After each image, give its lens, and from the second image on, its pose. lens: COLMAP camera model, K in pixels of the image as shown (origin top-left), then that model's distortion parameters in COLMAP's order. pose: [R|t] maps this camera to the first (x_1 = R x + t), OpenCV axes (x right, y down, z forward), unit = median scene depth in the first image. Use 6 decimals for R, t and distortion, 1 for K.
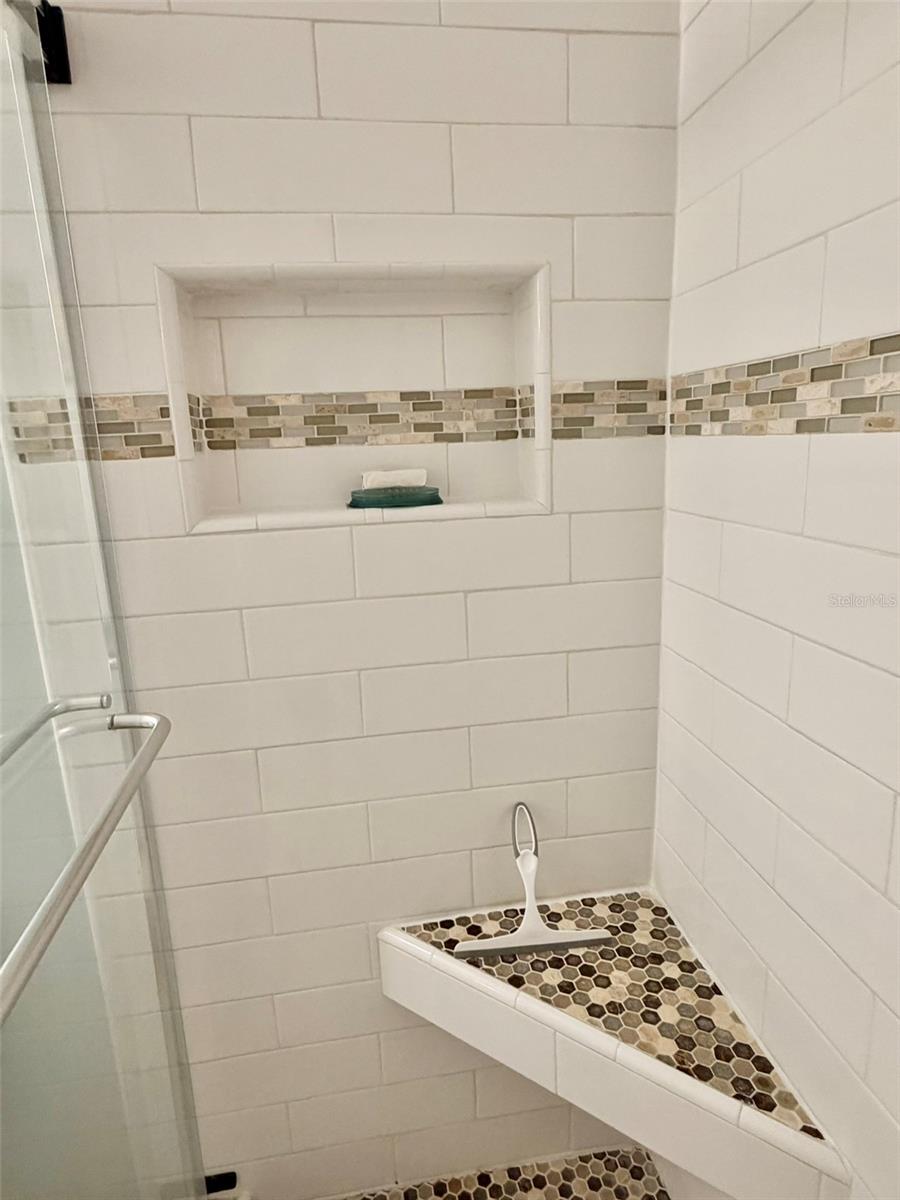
lens RADIAL K [[681.1, 0, 450.0], [0, 681.1, 600.0], [0, 0, 1]] dist [0.000267, 0.000518]
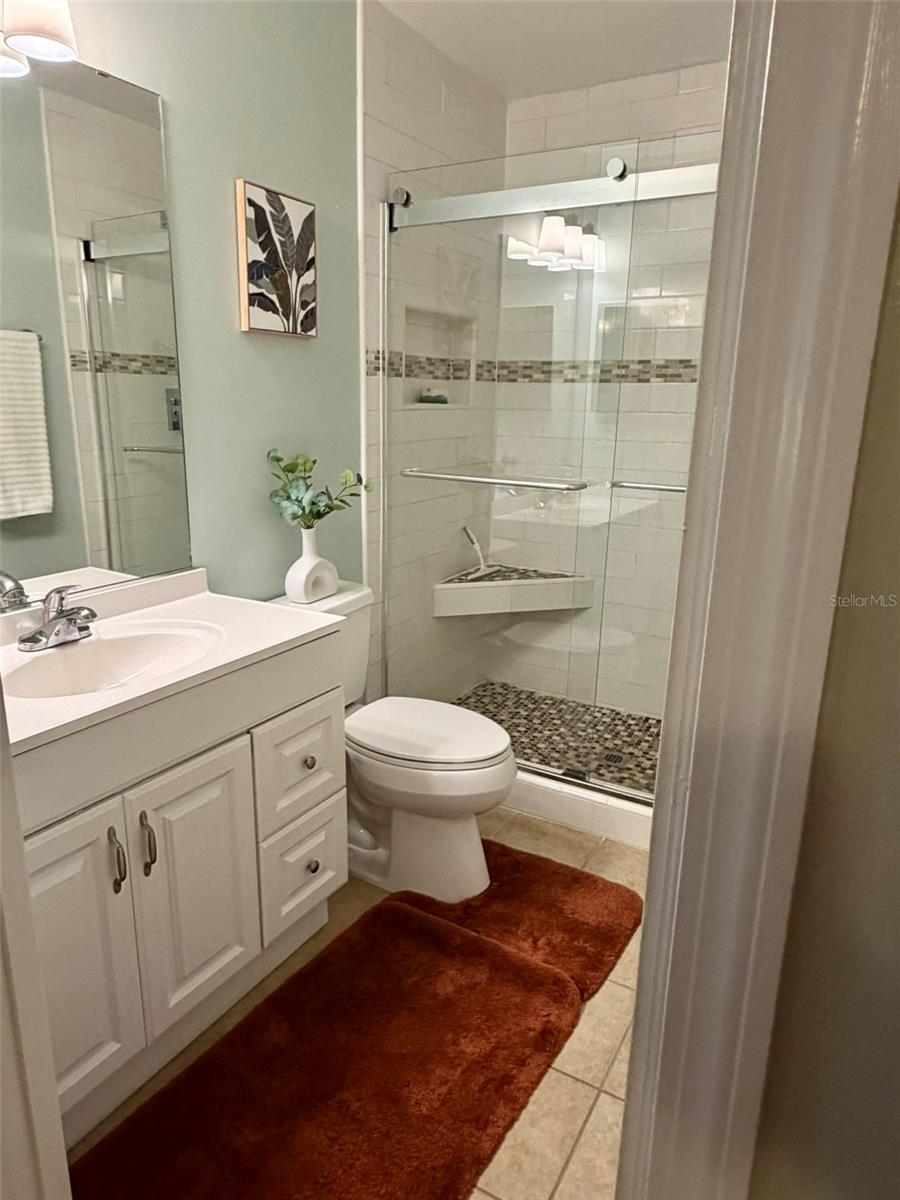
lens RADIAL K [[776.3, 0, 450.0], [0, 776.3, 600.0], [0, 0, 1]] dist [0.001305, 0.000021]
pose [[0.634394, -0.148802, 0.758553, -2.477153], [0.139602, 0.987217, 0.076905, 0.387030], [-0.760300, 0.057108, 0.647057, -0.900994]]
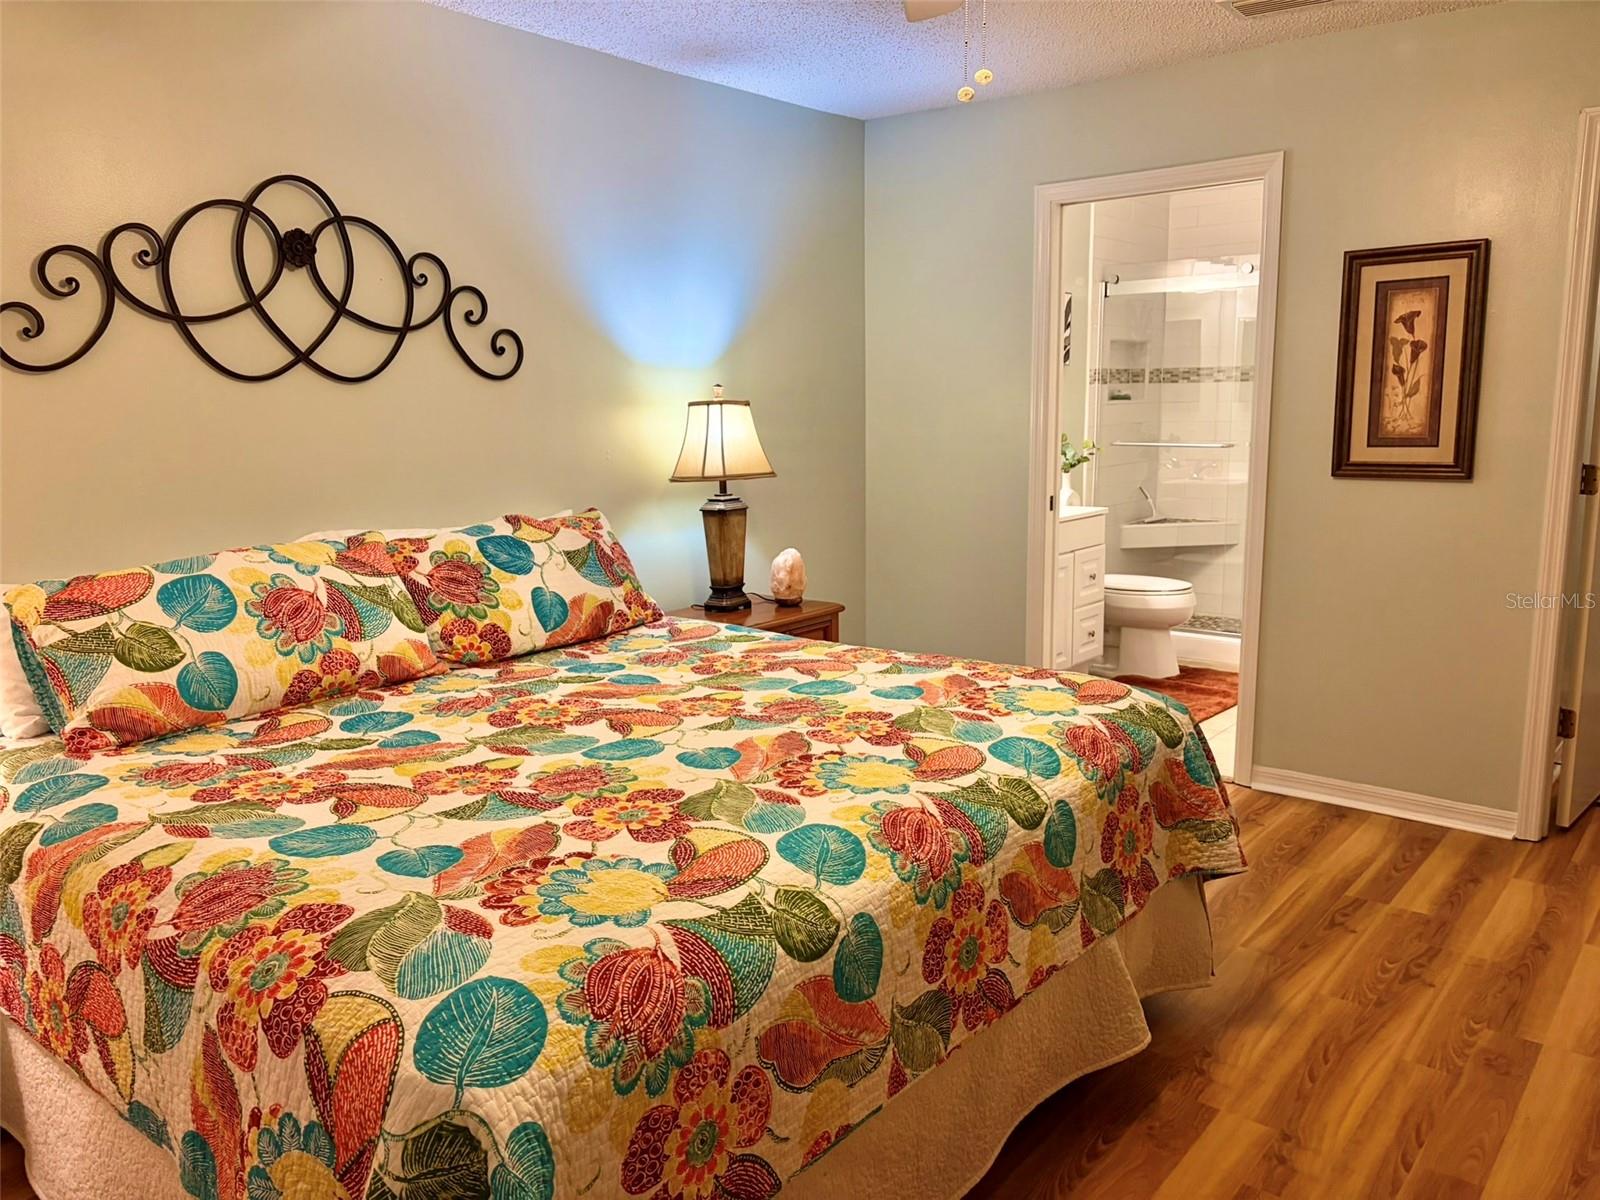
lens RADIAL K [[1202.6, 0, 800.0], [0, 1202.6, 600.0], [0, 0, 1]] dist [0.007864, -0.000447]
pose [[0.751338, -0.086576, 0.654213, -6.080133], [0.140538, 0.989607, -0.030442, 0.934679], [-0.644779, 0.114814, 0.755697, -2.809702]]
